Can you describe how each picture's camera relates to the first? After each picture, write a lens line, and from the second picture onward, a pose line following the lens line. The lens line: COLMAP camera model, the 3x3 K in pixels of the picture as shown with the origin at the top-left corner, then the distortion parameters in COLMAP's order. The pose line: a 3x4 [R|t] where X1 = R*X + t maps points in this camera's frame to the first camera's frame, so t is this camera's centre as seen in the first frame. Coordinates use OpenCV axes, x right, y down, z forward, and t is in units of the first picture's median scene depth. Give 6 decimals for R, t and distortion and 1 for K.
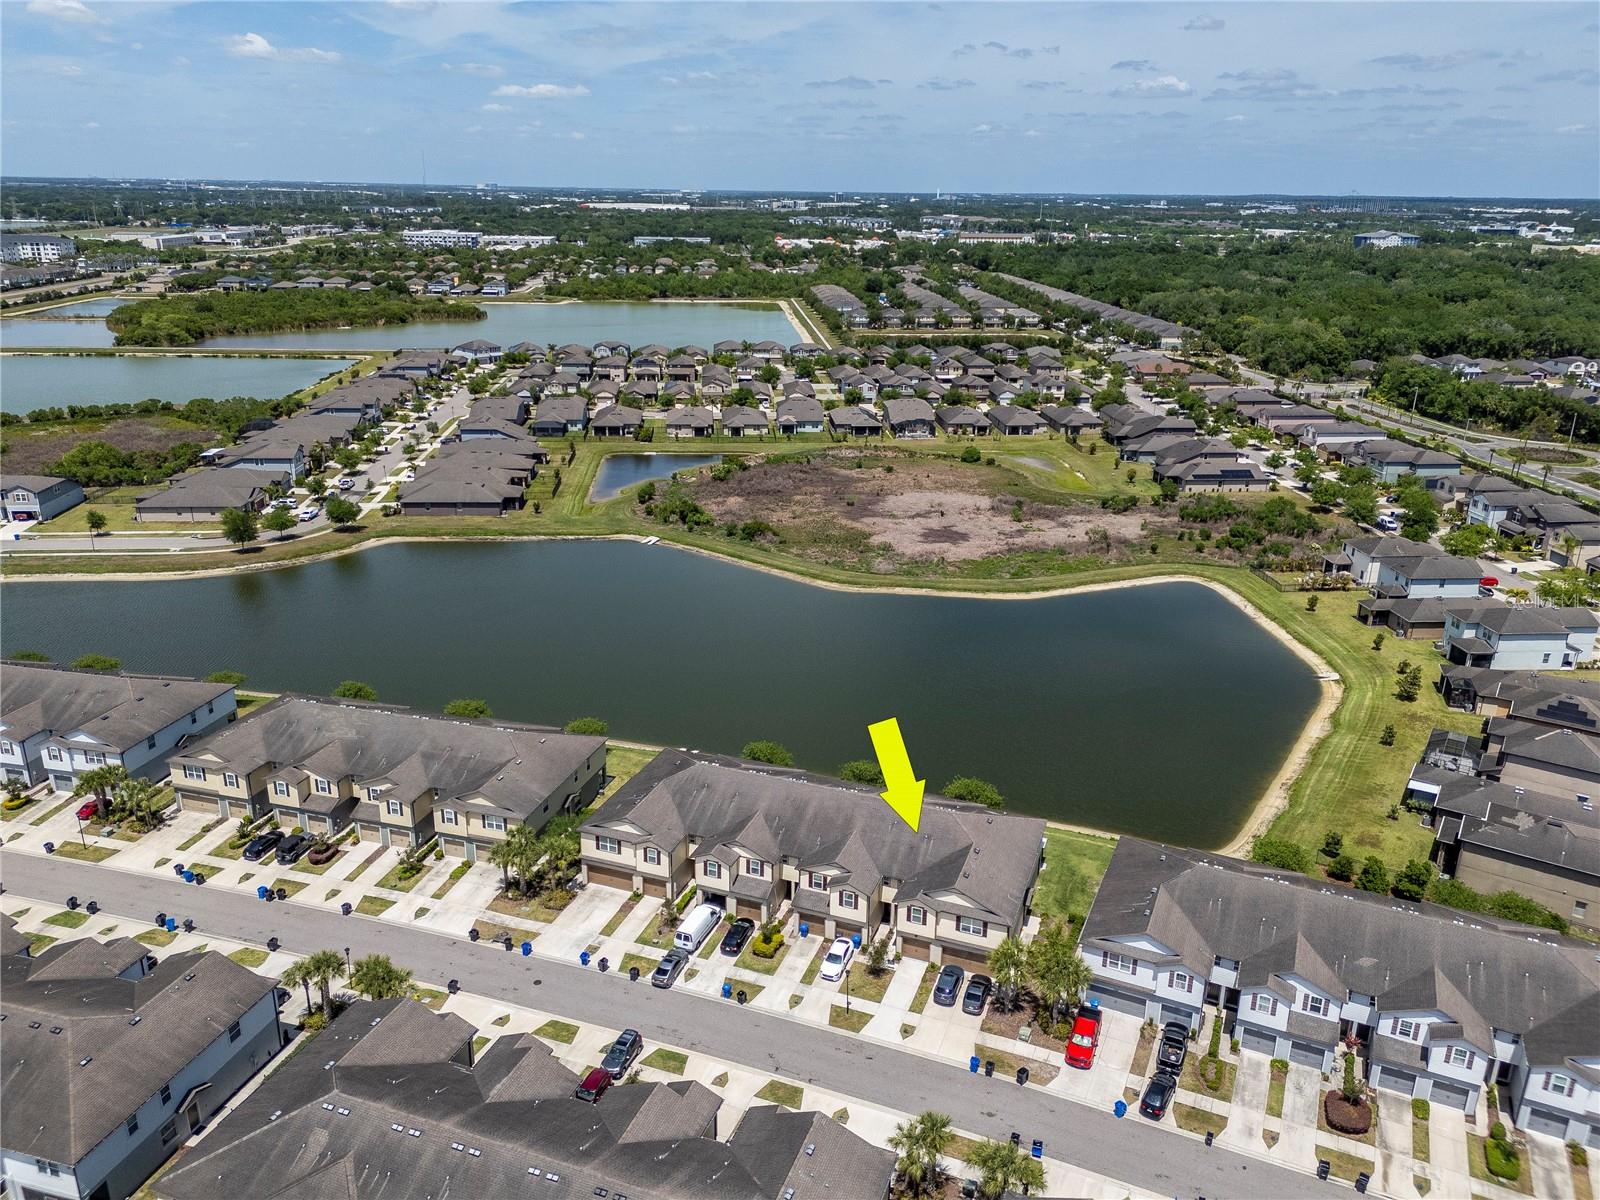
lens RADIAL K [[1160.1, 0, 805.4], [0, 1160.1, 602.4], [0, 0, 1]] dist [0.081381, -0.086222]
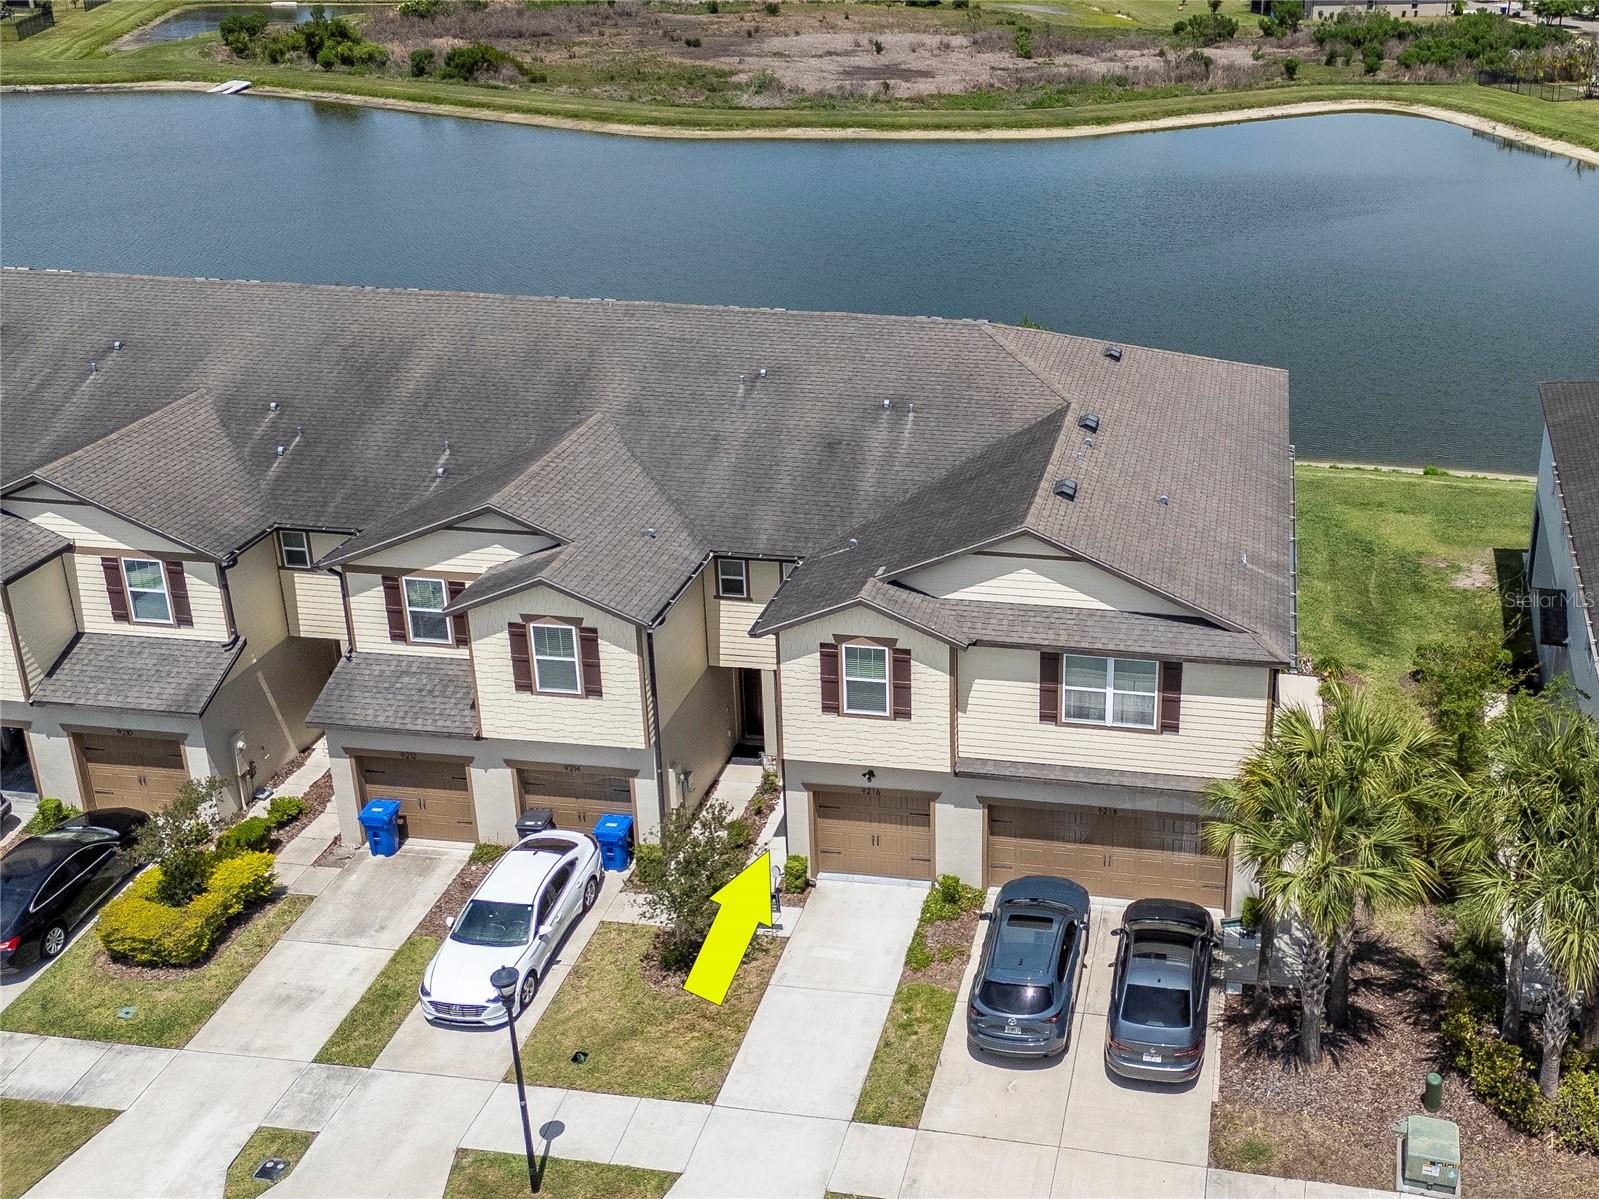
lens RADIAL K [[1646.0, 0, 1073.2], [0, 1646.0, 481.9], [0, 0, 1]] dist [0.118214, -0.132392]
pose [[0.972465, -0.075439, 0.220503, 0.028968], [0.067847, 0.996819, 0.041816, 0.094772], [-0.222956, -0.025705, 0.974490, 0.294570]]
